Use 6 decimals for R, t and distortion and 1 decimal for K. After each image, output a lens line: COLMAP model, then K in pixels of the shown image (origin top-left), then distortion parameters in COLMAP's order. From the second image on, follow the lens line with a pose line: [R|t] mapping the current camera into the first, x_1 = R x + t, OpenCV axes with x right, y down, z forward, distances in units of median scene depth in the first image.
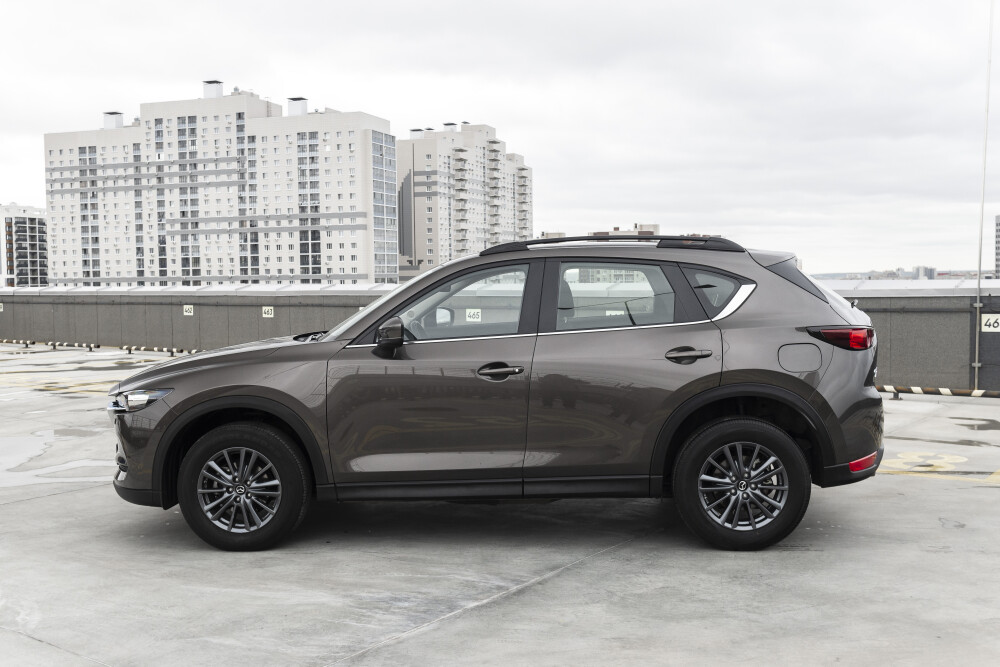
lens RADIAL K [[1120.5, 0, 520.8], [0, 1120.5, 315.1], [0, 0, 1]] dist [-0.000891, -0.030472]
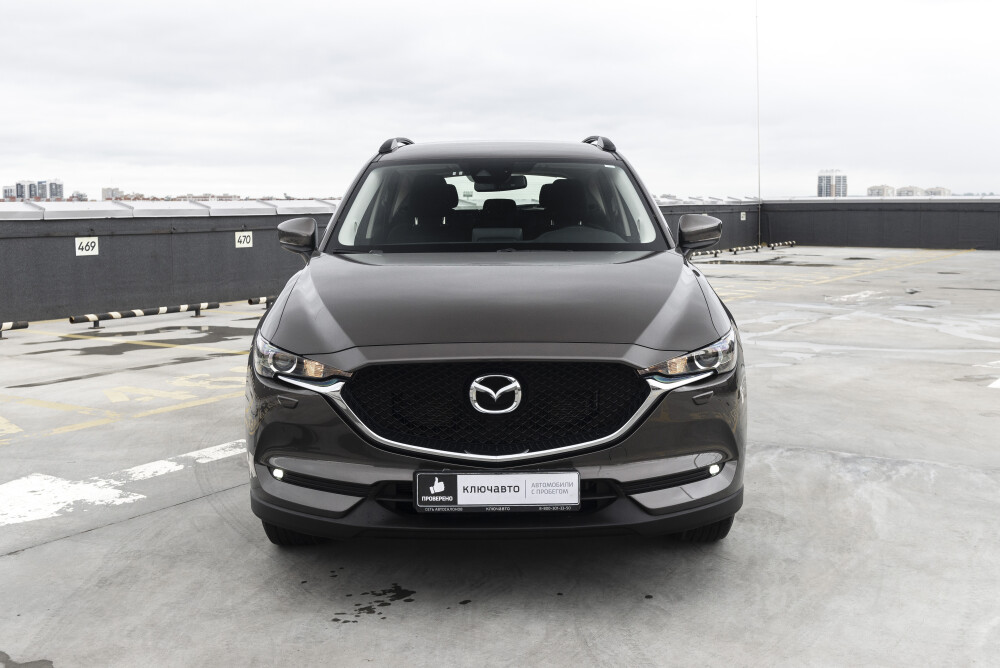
lens RADIAL K [[1120.5, 0, 520.8], [0, 1120.5, 315.6], [0, 0, 1]] dist [-0.000891, -0.030472]
pose [[-0.085264, -0.093648, 0.991948, -1.109355], [0.040209, 0.994439, 0.097339, -0.019180], [-0.995547, 0.048184, -0.081024, 1.338880]]
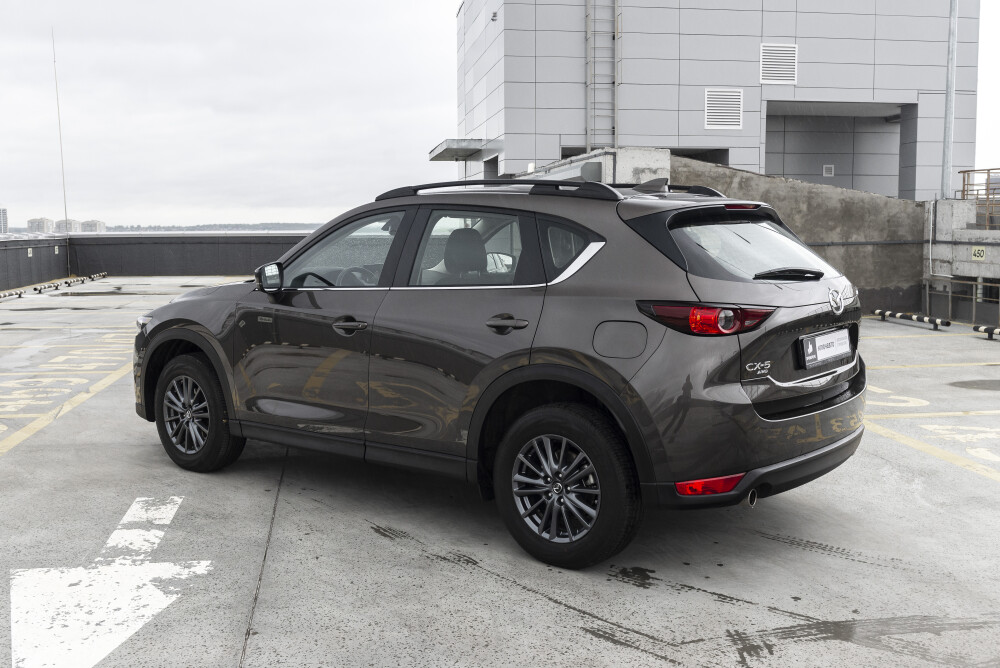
lens RADIAL K [[1014.9, 0, 473.9], [0, 1014.9, 332.8], [0, 0, 1]] dist [-0.005219, -0.007758]
pose [[-0.712488, -0.060443, 0.699076, -0.856337], [0.035301, 0.991934, 0.121741, -0.062472], [-0.700796, 0.111417, -0.704608, 2.014804]]
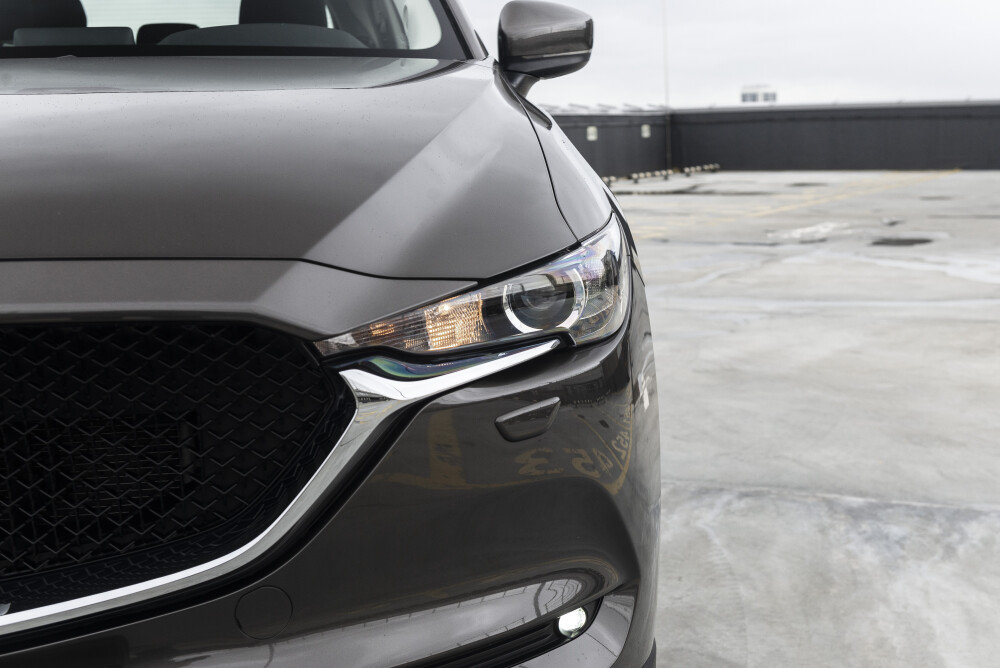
lens RADIAL K [[1478.9, 0, 500.0], [0, 1478.9, 334.0], [0, 0, 1]] dist [-0.059447, -0.022622]
pose [[-0.181374, -0.122723, 0.975727, -0.722579], [0.061990, 0.988783, 0.135888, 0.045552], [-0.981459, 0.085132, -0.171732, 1.227340]]
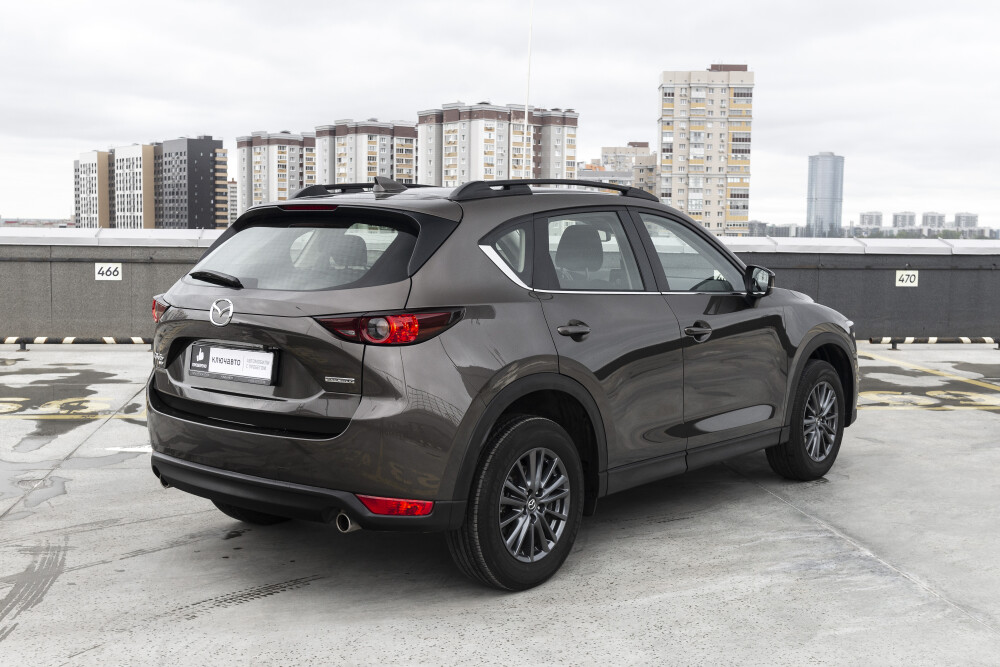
lens RADIAL K [[1189.6, 0, 563.6], [0, 1189.6, 334.5], [0, 0, 1]] dist [-0.008348, -0.001016]
pose [[0.683523, -0.049453, 0.728252, -0.954522], [0.005462, 0.998021, 0.062646, -0.013410], [-0.729909, -0.038843, 0.682440, 0.430858]]
